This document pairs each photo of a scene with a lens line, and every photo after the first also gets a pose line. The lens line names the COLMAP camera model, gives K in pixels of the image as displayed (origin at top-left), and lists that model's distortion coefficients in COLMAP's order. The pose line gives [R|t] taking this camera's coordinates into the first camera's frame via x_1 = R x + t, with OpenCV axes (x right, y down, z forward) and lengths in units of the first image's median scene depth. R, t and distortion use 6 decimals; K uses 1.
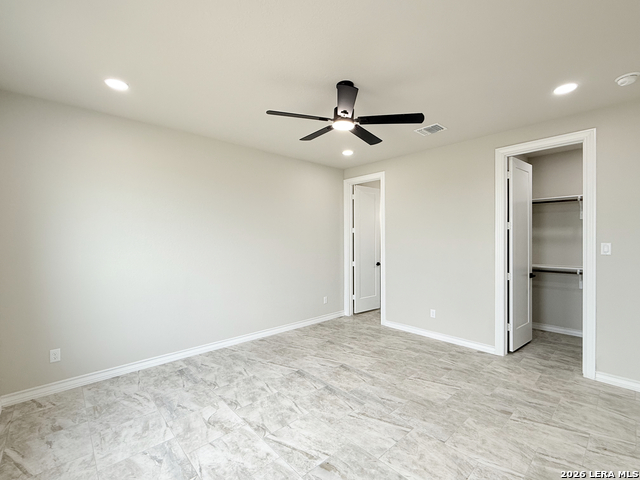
lens RADIAL K [[296.9, 0, 316.9], [0, 296.9, 238.5], [0, 0, 1]] dist [-0.004285, 0.001422]
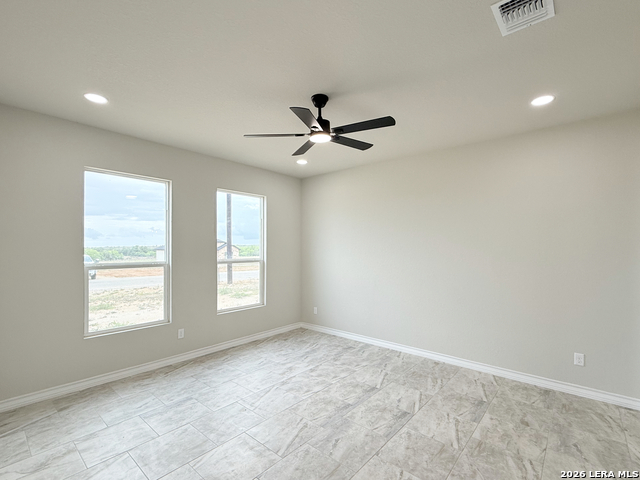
lens RADIAL K [[296.9, 0, 311.7], [0, 296.9, 247.6], [0, 0, 1]] dist [-0.004285, 0.001422]
pose [[0.096420, 0.001723, -0.995339, 0.870648], [-0.006679, 0.999977, 0.001084, -0.006006], [0.995318, 0.006544, 0.096429, 0.701003]]
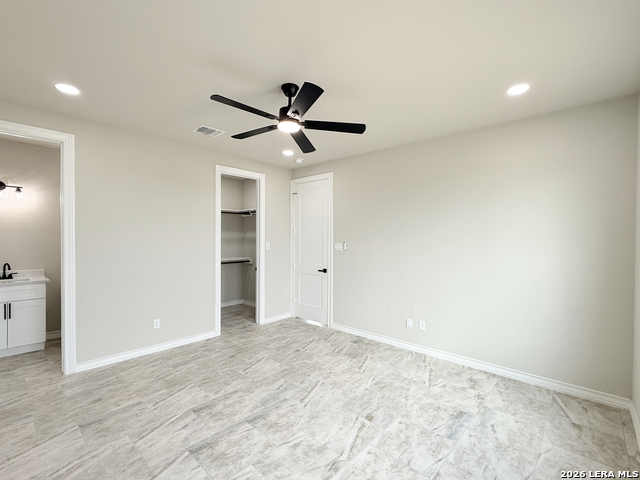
lens RADIAL K [[296.9, 0, 325.8], [0, 296.9, 239.7], [0, 0, 1]] dist [-0.004285, 0.001422]
pose [[-0.118684, -0.002512, 0.992929, -0.725280], [-0.003935, 0.999990, 0.002059, -0.006131], [-0.992924, -0.003663, -0.118692, 0.795931]]
